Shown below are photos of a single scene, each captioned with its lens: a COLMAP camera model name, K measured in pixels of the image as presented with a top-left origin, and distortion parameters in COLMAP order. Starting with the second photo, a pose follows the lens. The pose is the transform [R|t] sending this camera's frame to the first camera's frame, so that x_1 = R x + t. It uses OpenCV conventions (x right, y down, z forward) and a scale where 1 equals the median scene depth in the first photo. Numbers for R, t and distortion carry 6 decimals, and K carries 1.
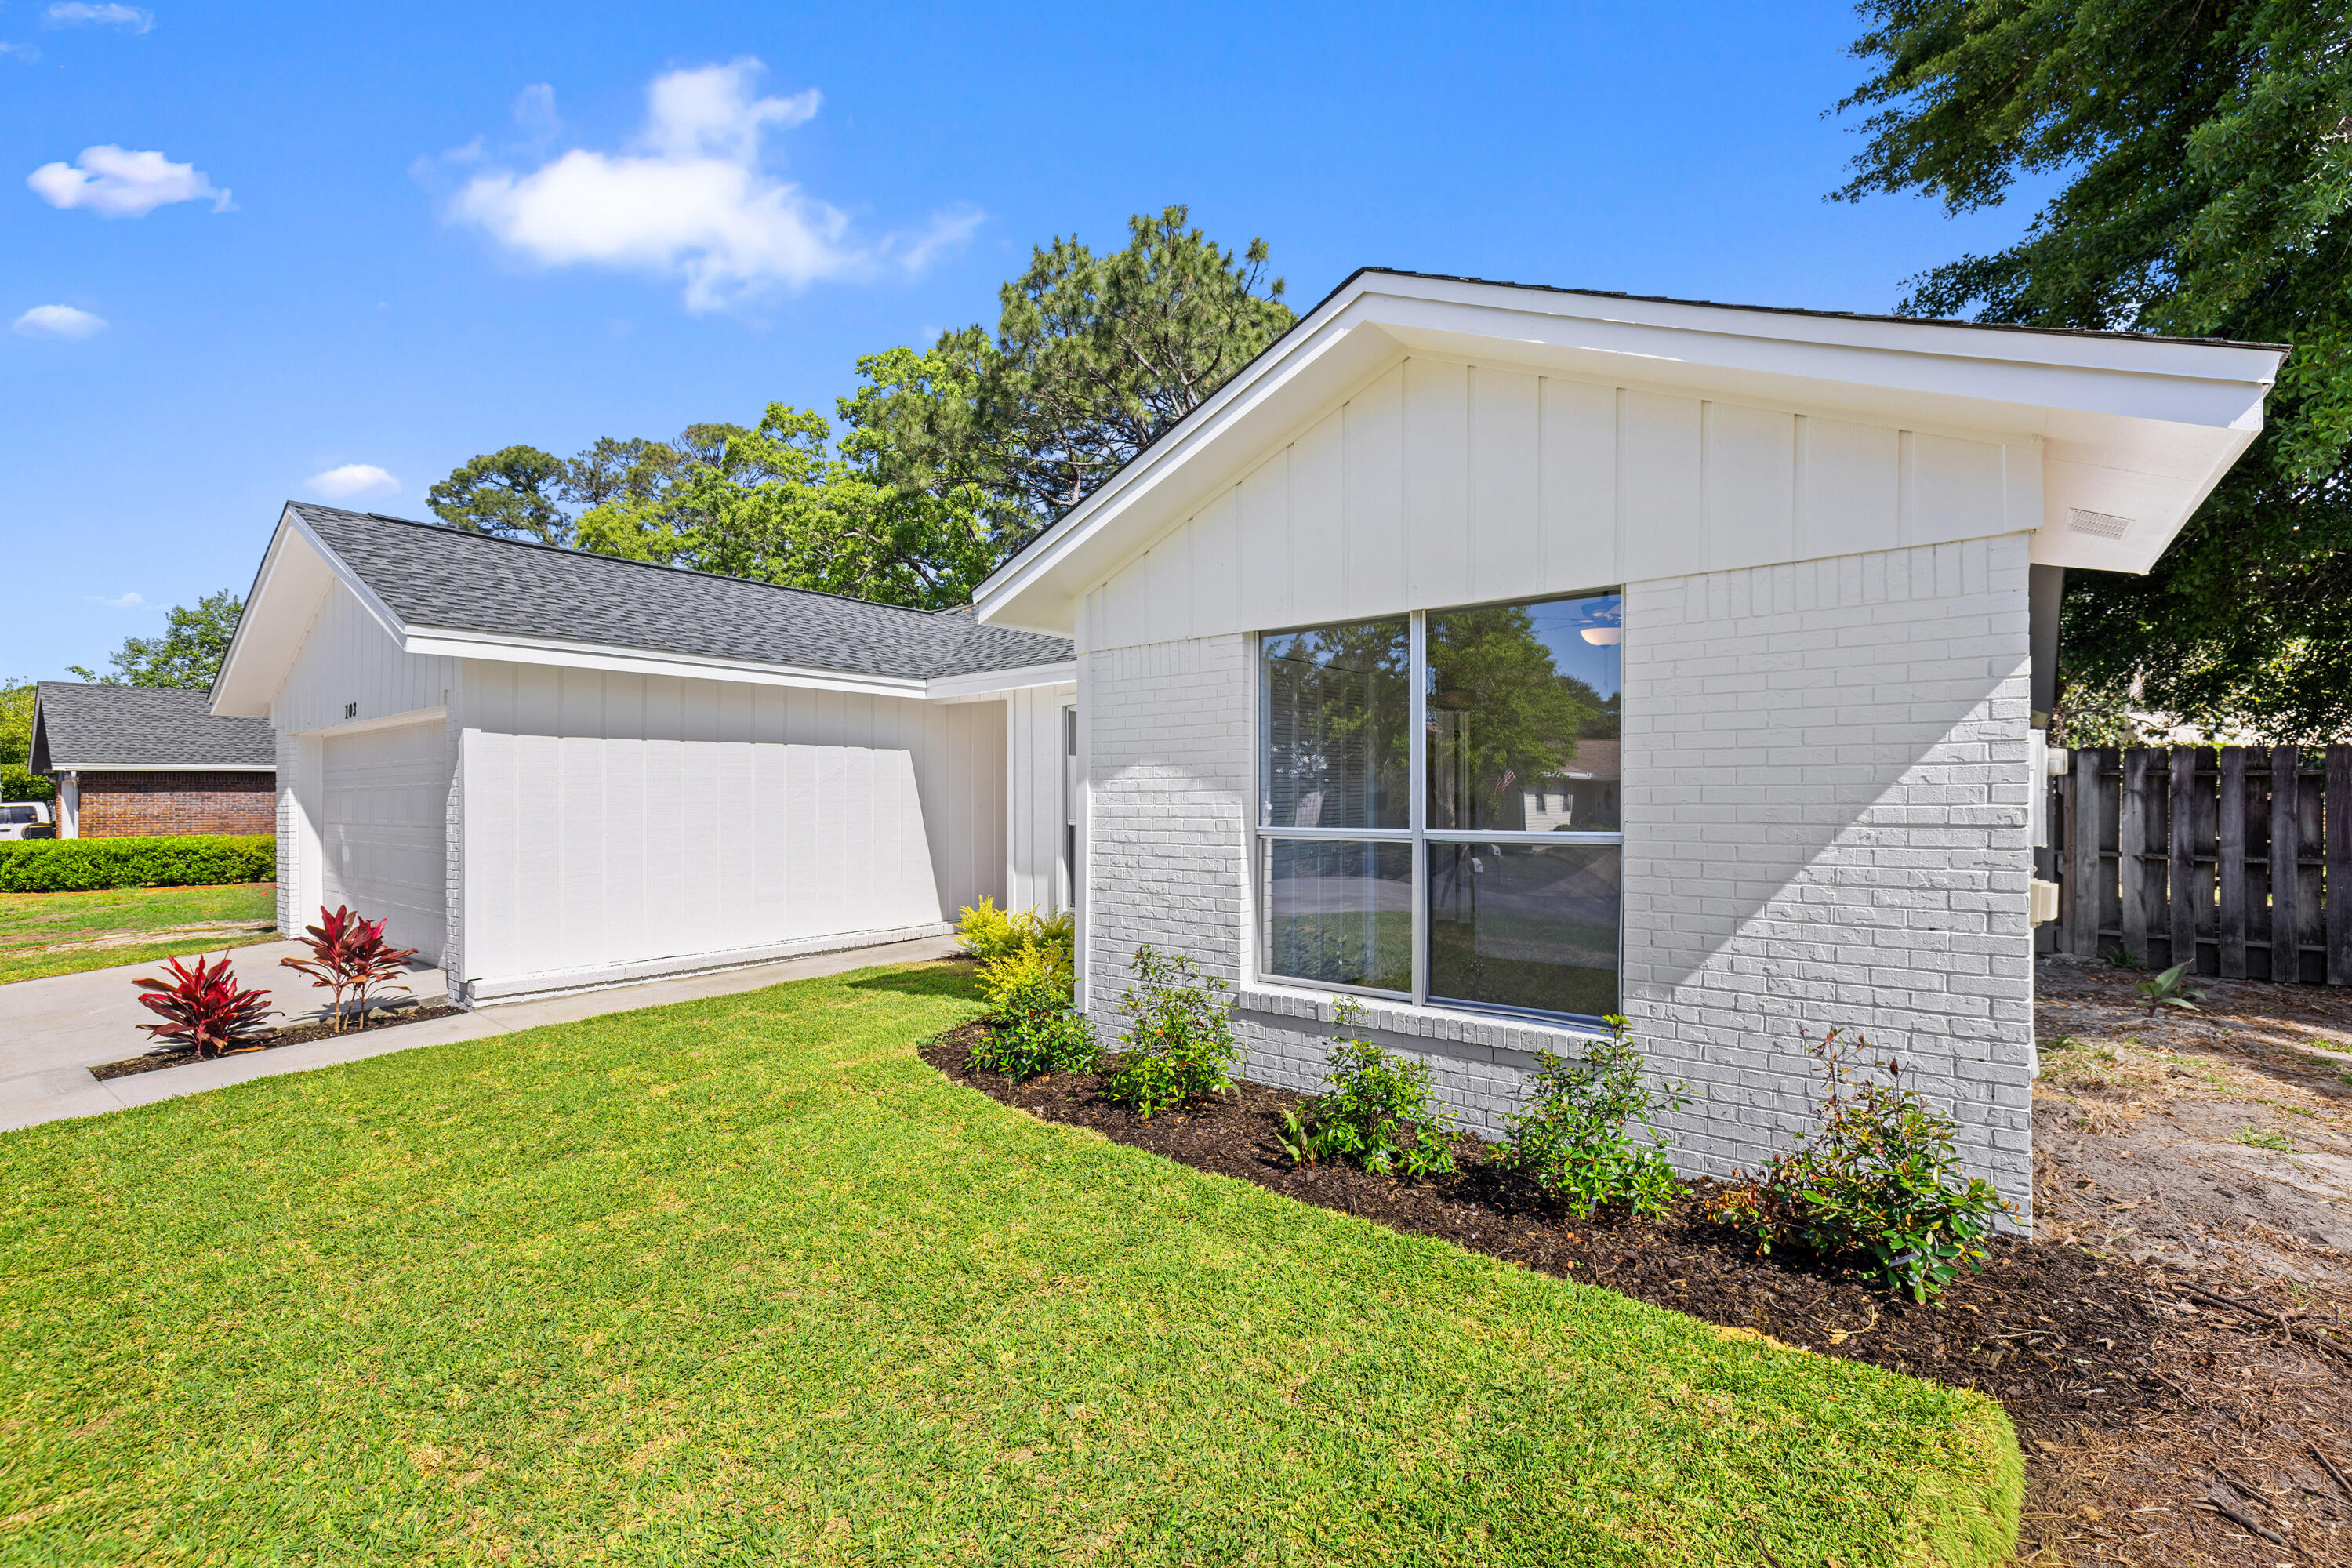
lens RADIAL K [[1017.1, 0, 1185.1], [0, 1017.1, 804.2], [0, 0, 1]] dist [0.001613, 0.000107]
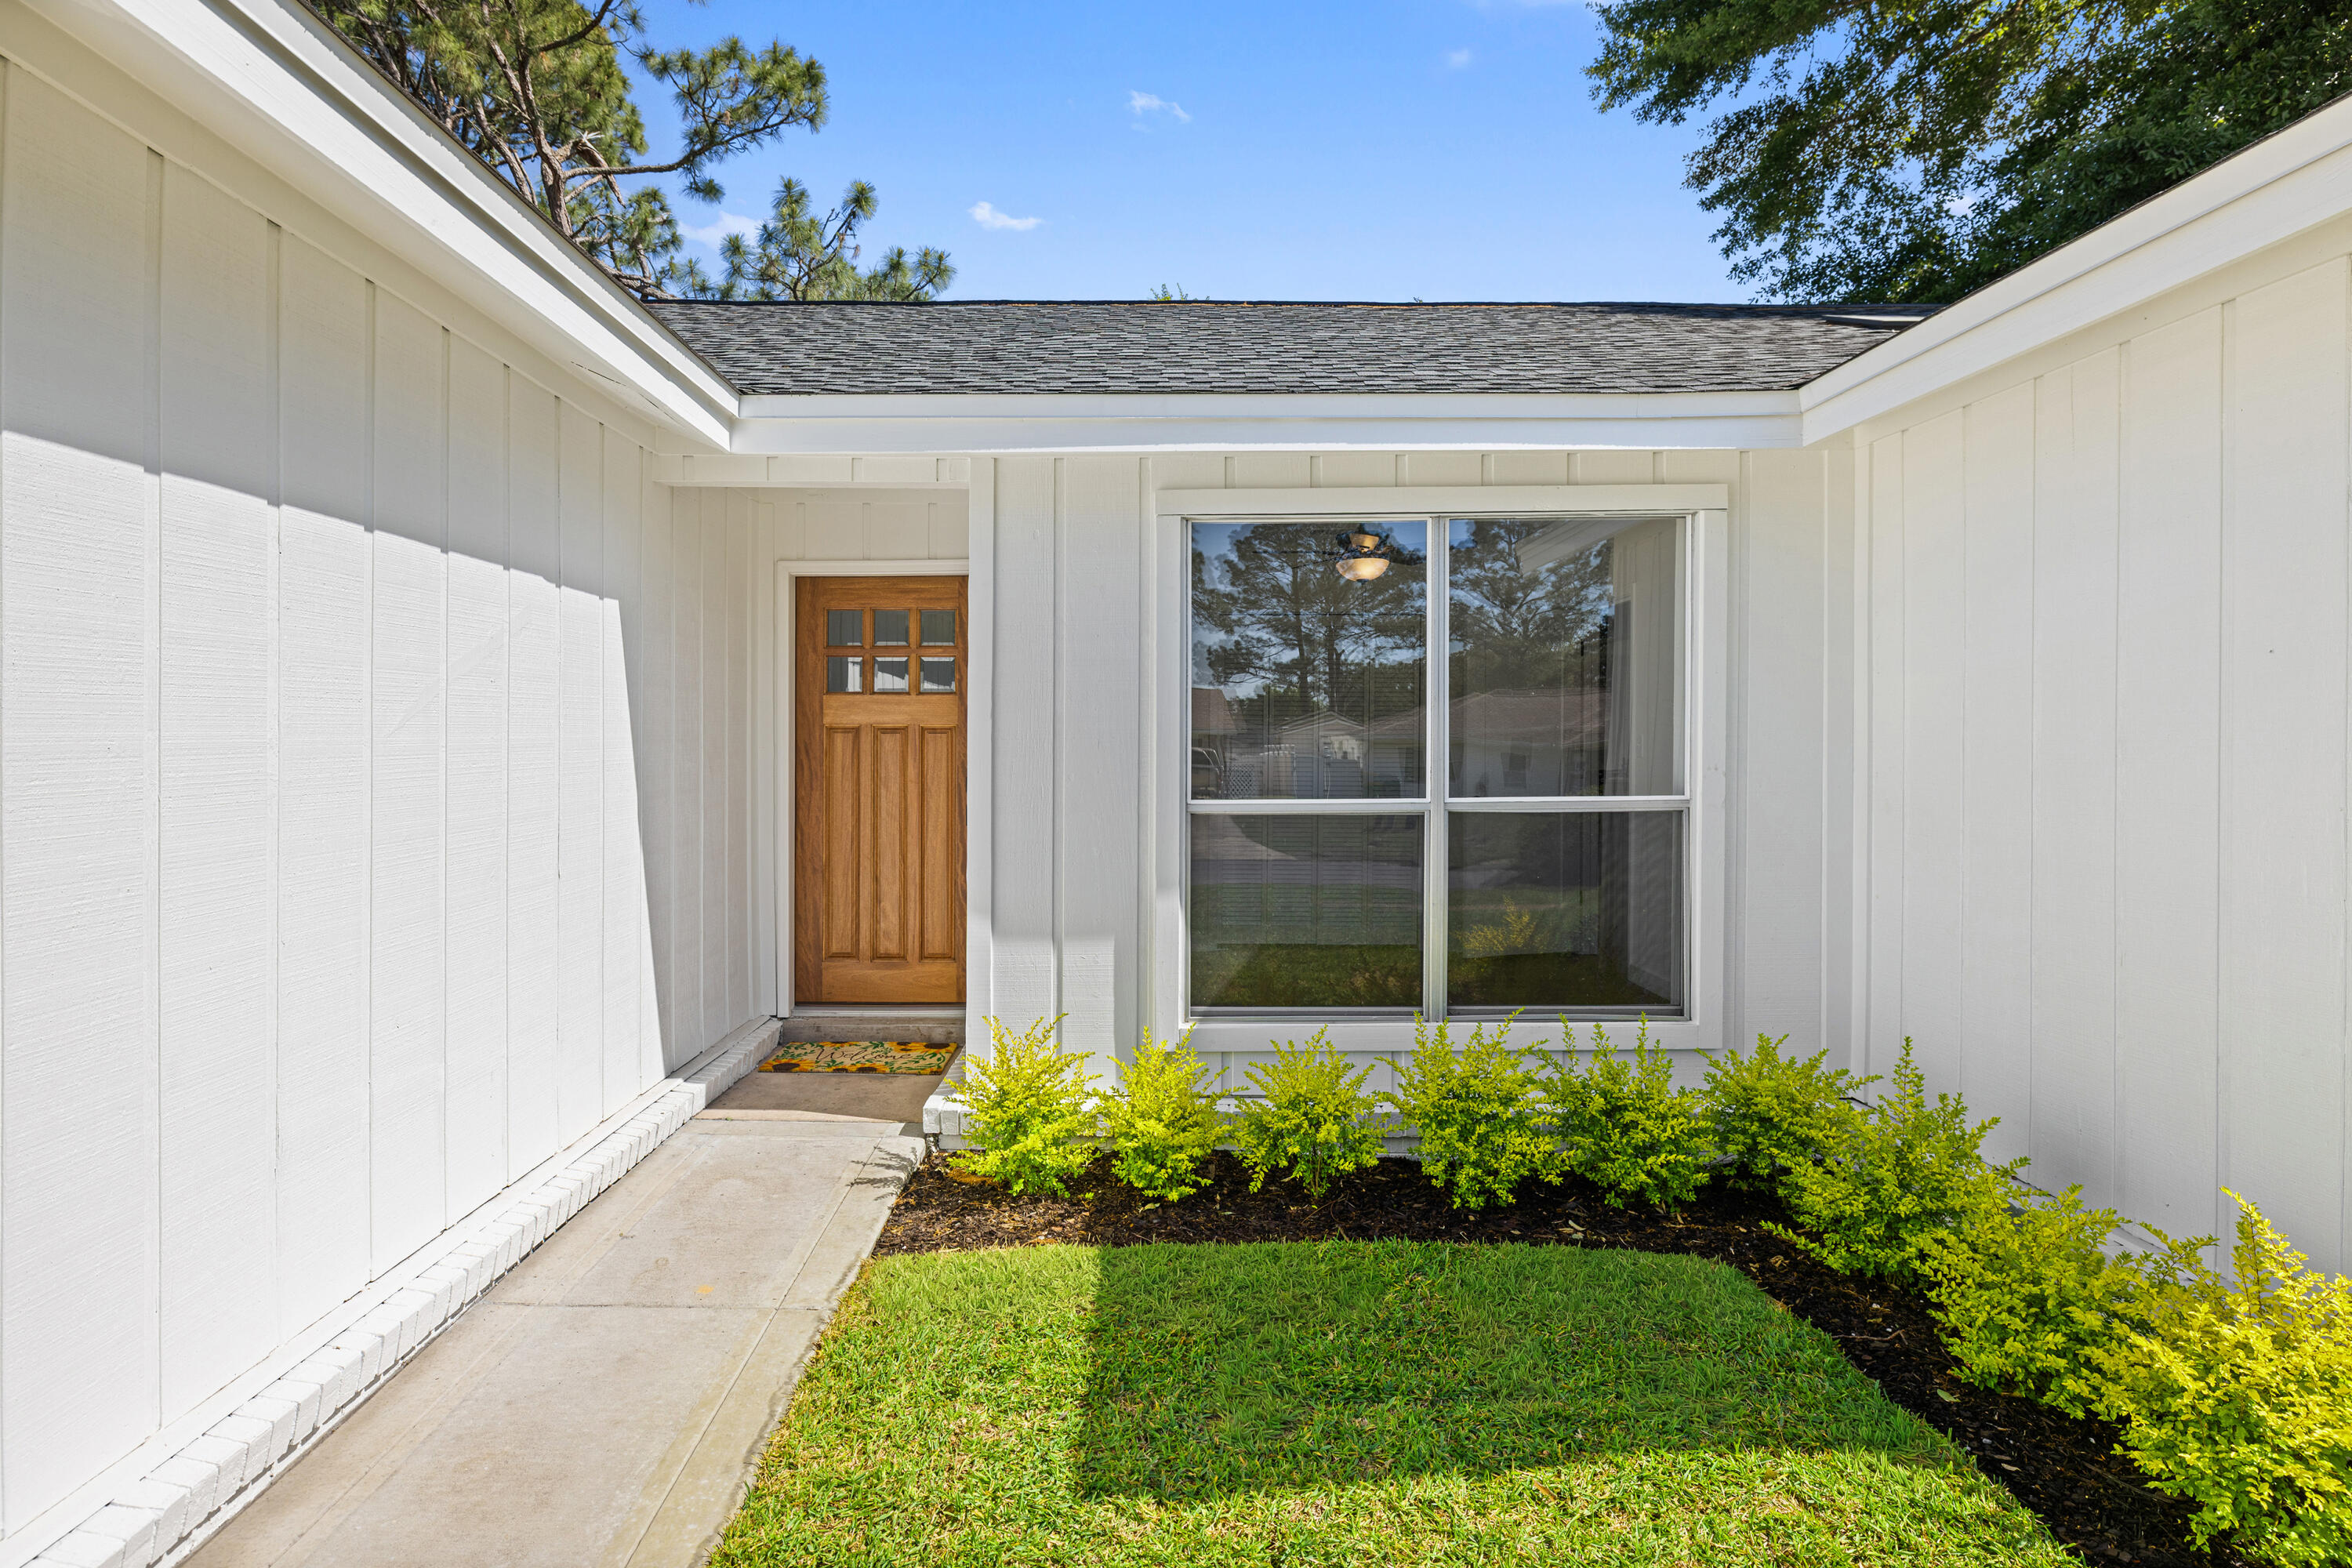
lens RADIAL K [[1215.3, 0, 1123.5], [0, 1215.3, 757.1], [0, 0, 1]] dist [-0.002095, -0.000440]
pose [[0.795764, 0.006442, 0.605573, -0.543547], [-0.007972, 0.999968, -0.000163, -0.001751], [-0.605554, -0.004698, 0.795790, 0.810181]]
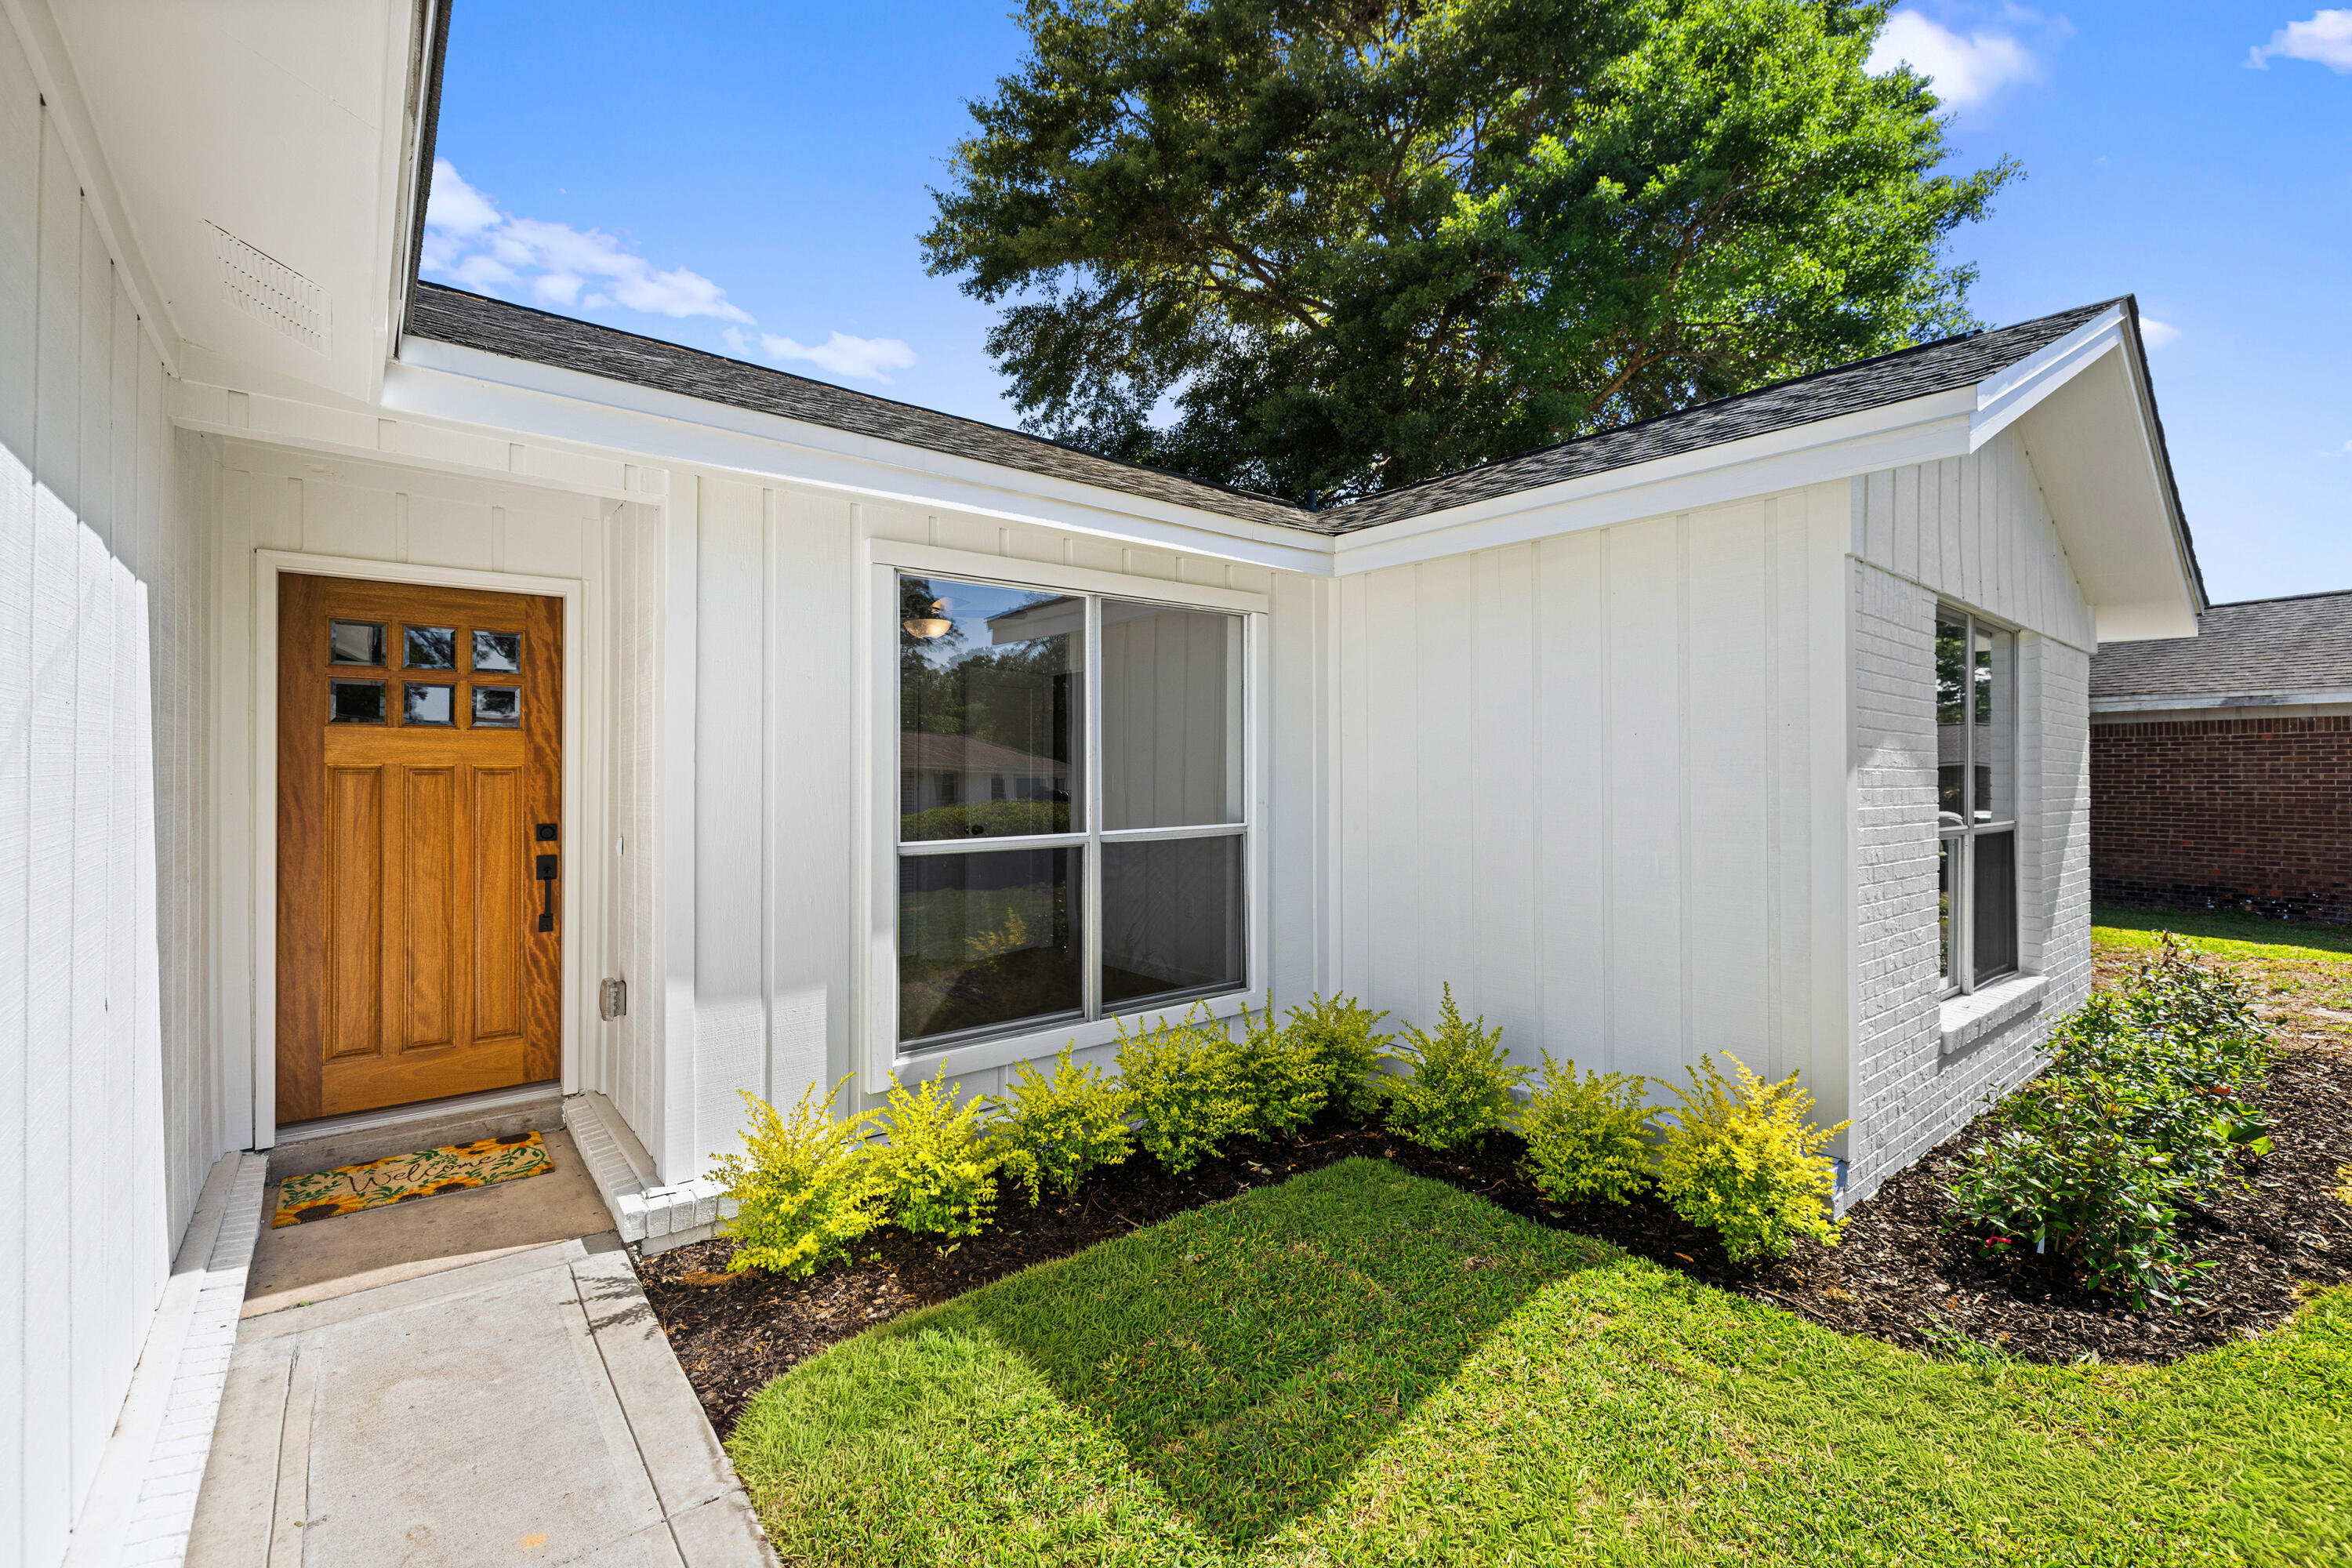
lens RADIAL K [[996.0, 0, 1160.2], [0, 996.0, 775.3], [0, 0, 1]] dist [-0.002255, -0.000085]
pose [[0.225988, 0.009808, 0.974081, -0.620698], [0.000101, 0.999949, -0.010092, -0.010510], [-0.974130, 0.002379, 0.225976, 1.028118]]
